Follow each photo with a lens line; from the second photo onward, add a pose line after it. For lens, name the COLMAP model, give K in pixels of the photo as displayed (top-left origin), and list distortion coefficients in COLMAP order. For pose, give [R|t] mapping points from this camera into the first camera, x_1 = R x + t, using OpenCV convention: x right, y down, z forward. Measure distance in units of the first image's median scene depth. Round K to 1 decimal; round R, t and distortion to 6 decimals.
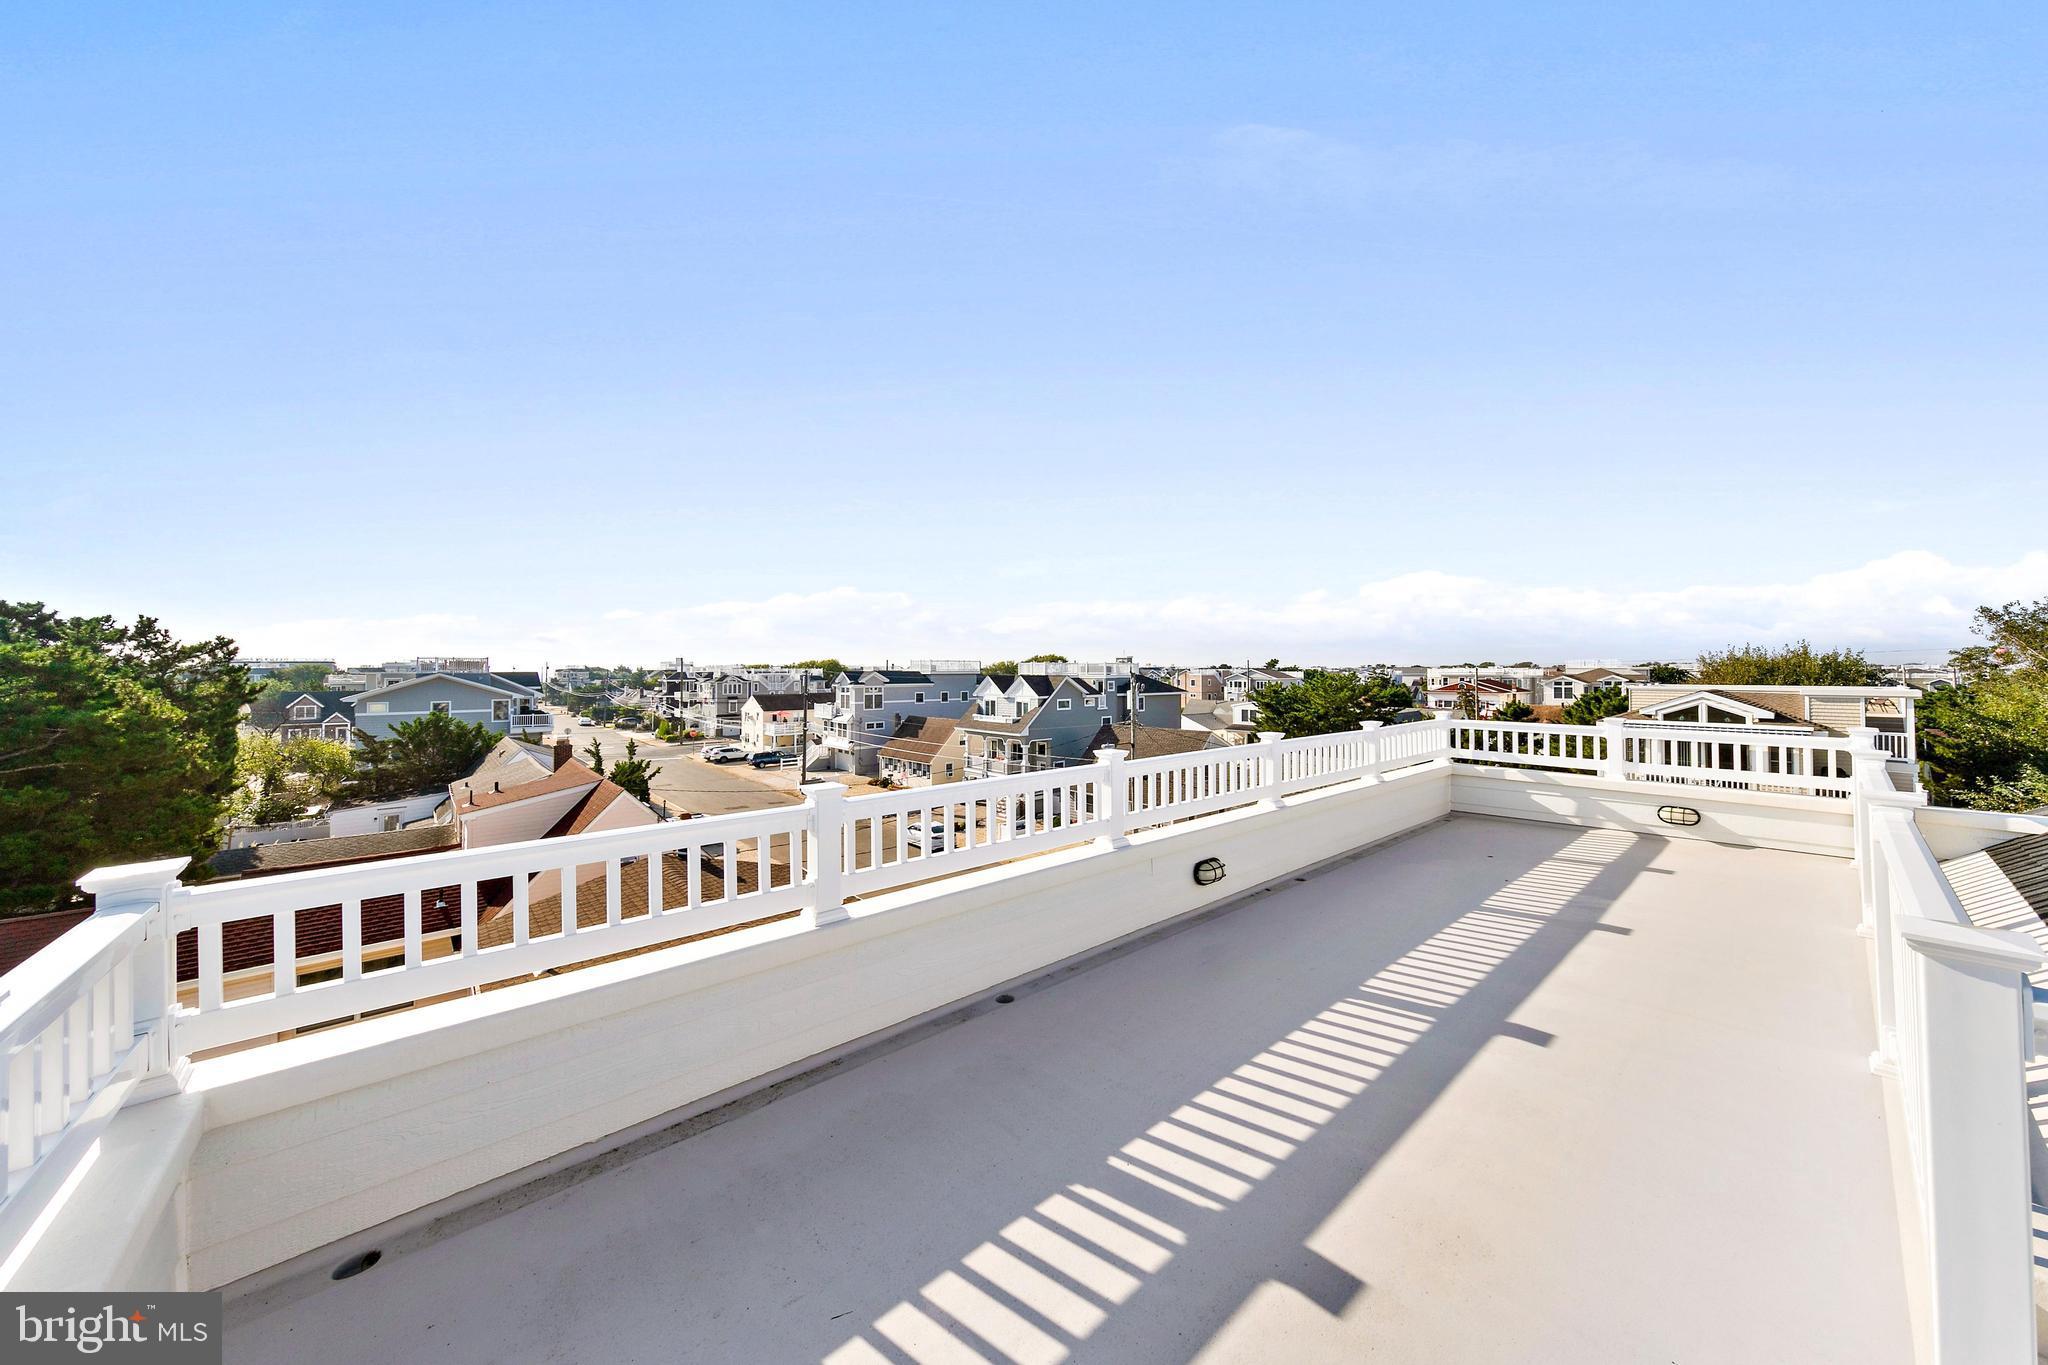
lens RADIAL K [[695.9, 0, 1017.2], [0, 695.9, 684.0], [0, 0, 1]] dist [0.000934, 0.000021]
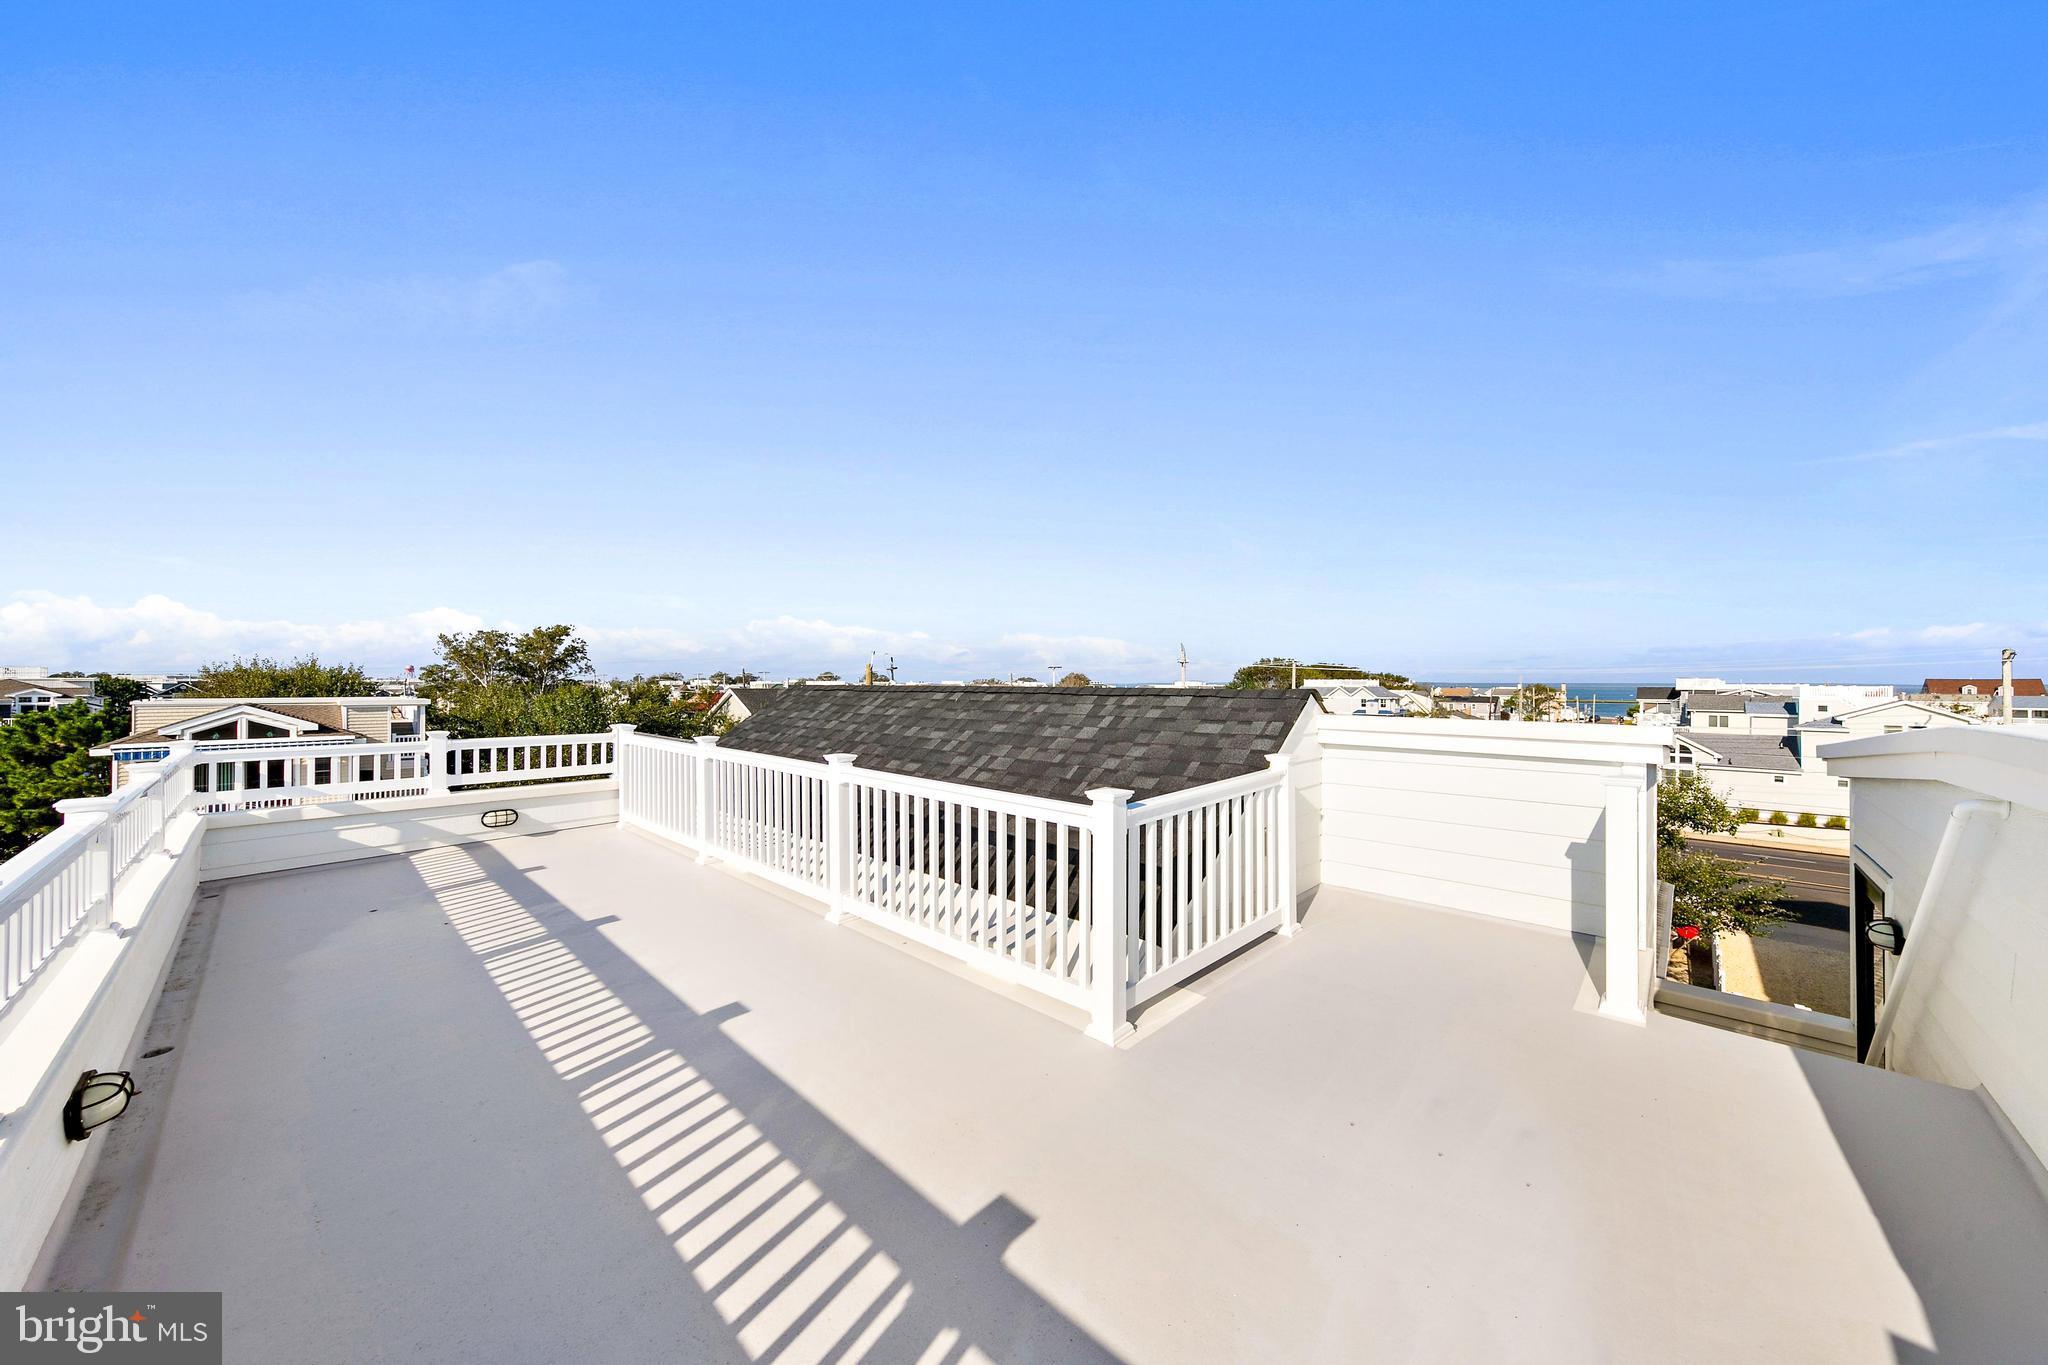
lens RADIAL K [[703.0, 0, 1028.9], [0, 703.0, 670.1], [0, 0, 1]] dist [0.000516, 0.000013]
pose [[-0.124332, 0.020445, 0.992030, -0.057372], [0.017132, 0.999683, -0.018456, -0.000758], [-0.992093, 0.014700, -0.124643, 0.087161]]
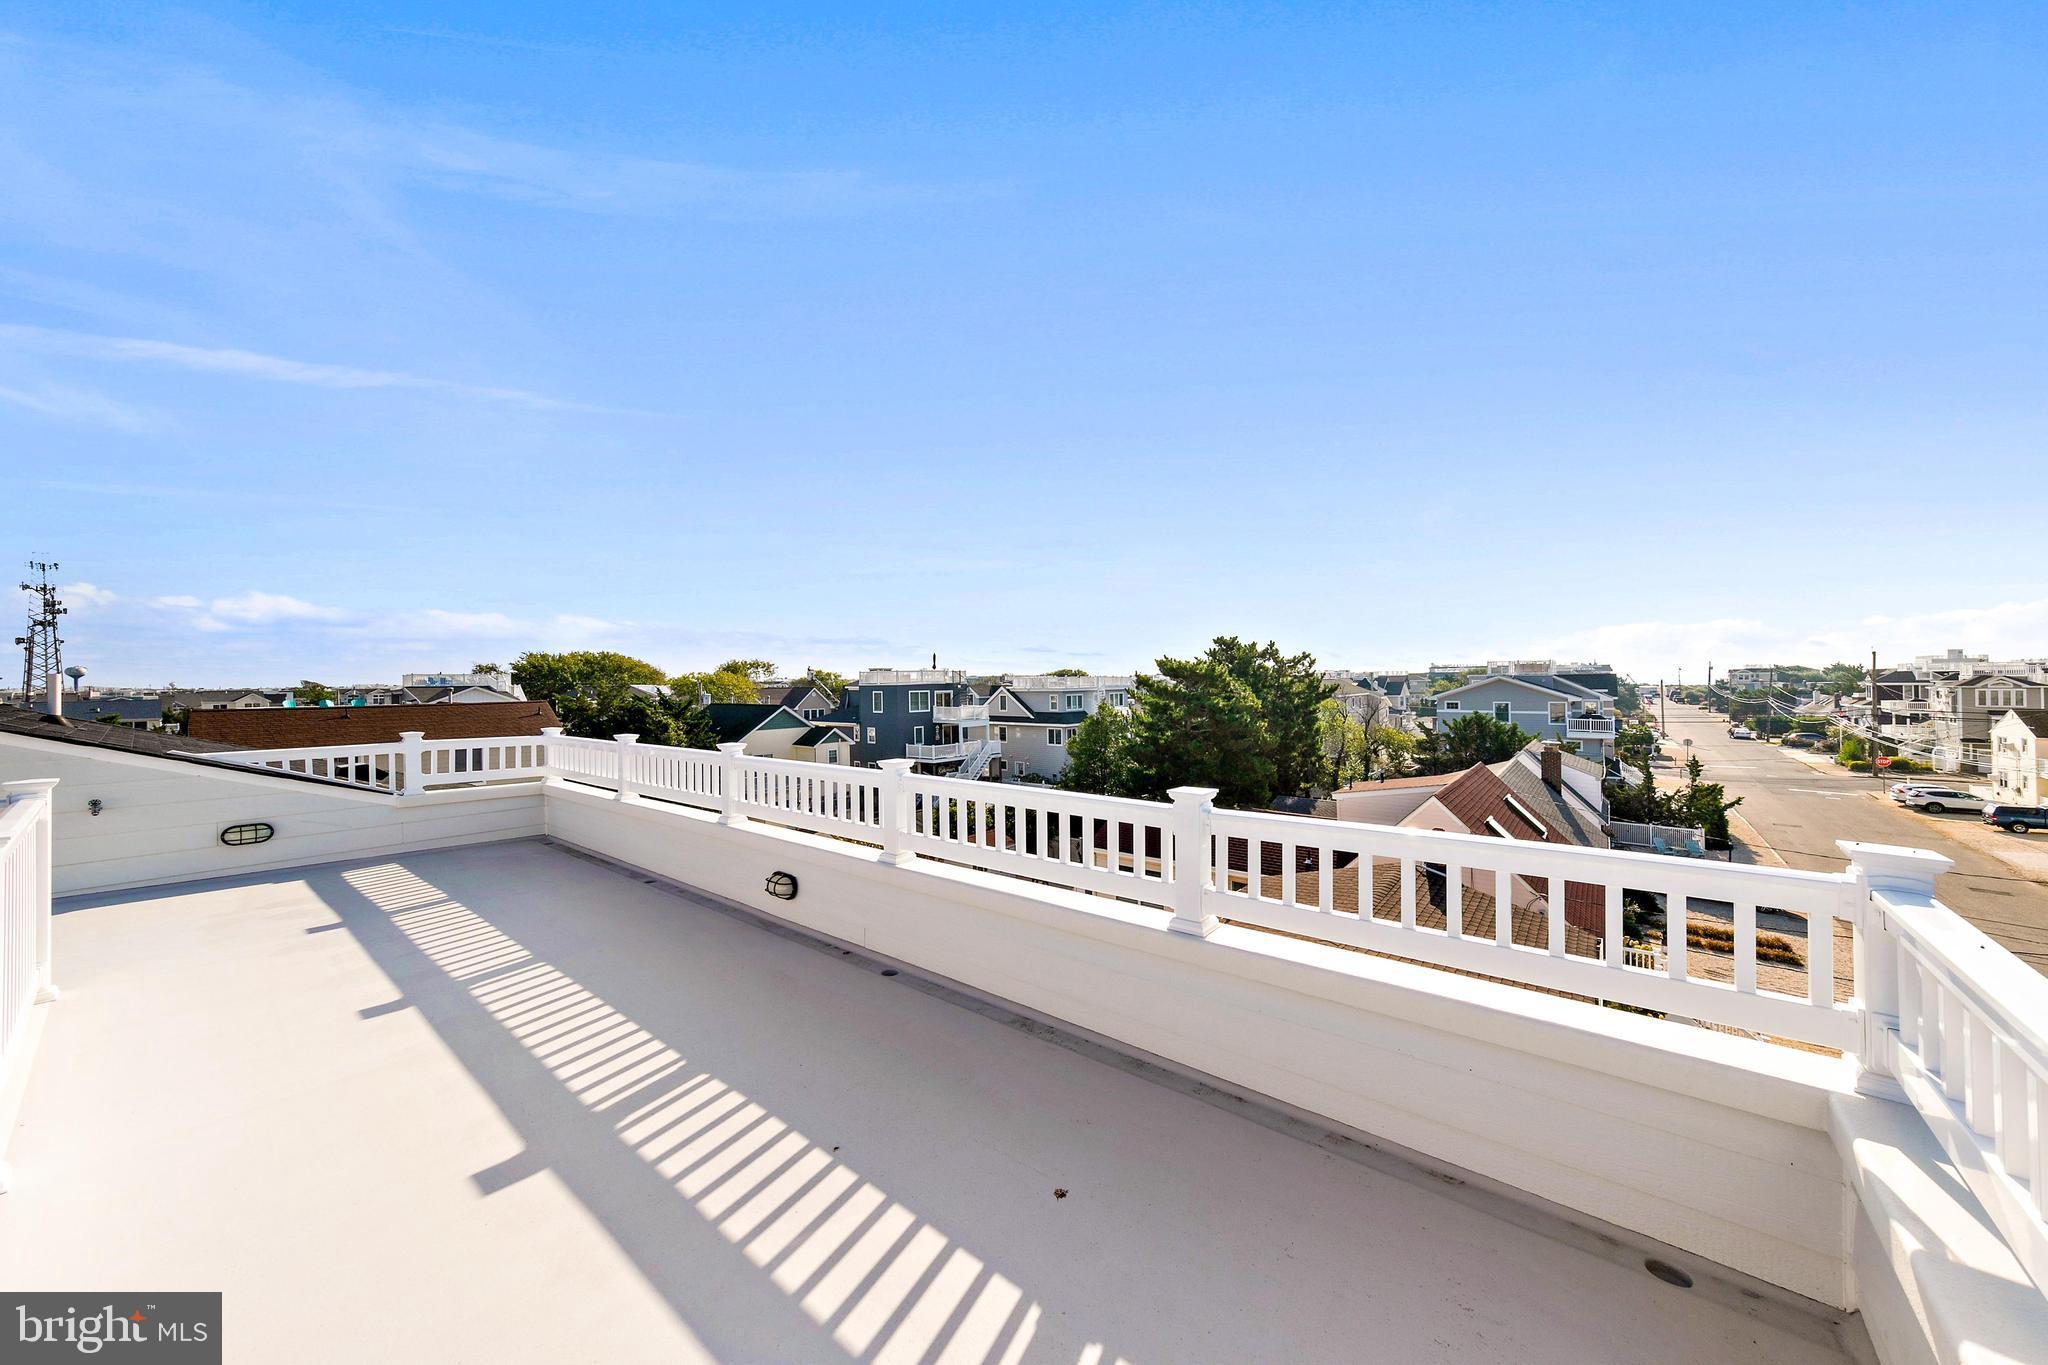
lens RADIAL K [[695.9, 0, 1017.2], [0, 695.9, 684.0], [0, 0, 1]] dist [0.000934, 0.000021]
pose [[0.184041, 0.007030, -0.982893, 0.267256], [-0.009388, 0.999941, 0.005395, -0.004268], [0.982874, 0.008235, 0.184096, 0.236746]]
